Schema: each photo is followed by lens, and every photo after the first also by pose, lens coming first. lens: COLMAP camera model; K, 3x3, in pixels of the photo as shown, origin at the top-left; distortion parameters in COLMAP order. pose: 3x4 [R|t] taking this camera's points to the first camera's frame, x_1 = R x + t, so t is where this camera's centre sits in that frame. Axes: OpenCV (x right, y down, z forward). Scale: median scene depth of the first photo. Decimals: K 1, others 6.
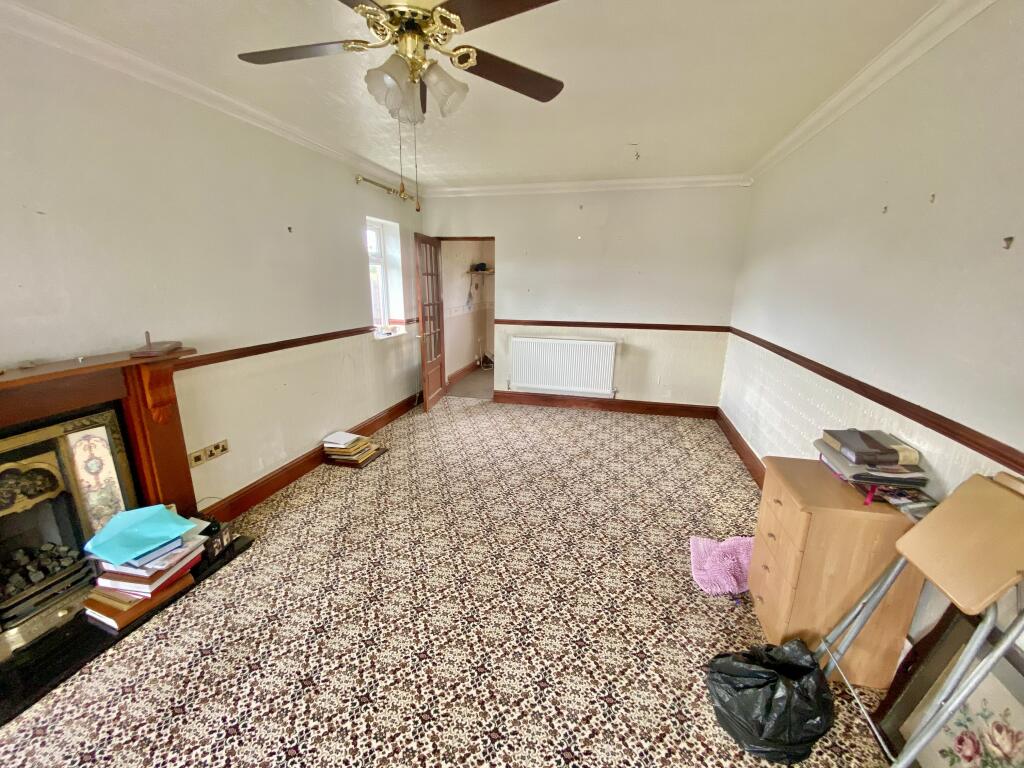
lens RADIAL K [[417.4, 0, 512.0], [0, 417.4, 384.0], [0, 0, 1]] dist [0.001183, 0.000051]
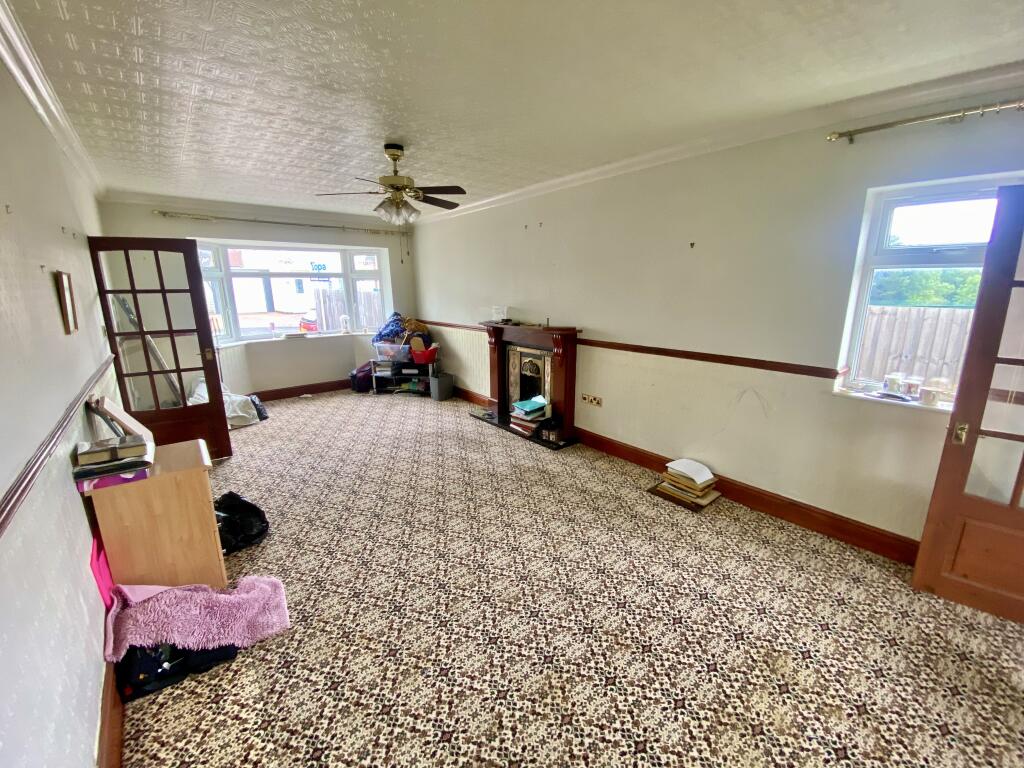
lens RADIAL K [[417.4, 0, 512.0], [0, 417.4, 384.0], [0, 0, 1]] dist [0.001183, 0.000051]
pose [[-0.607379, 0.164698, -0.777152, 0.611274], [-0.196253, 0.916843, 0.347683, -0.338916], [0.769790, 0.363693, -0.524548, 1.367413]]
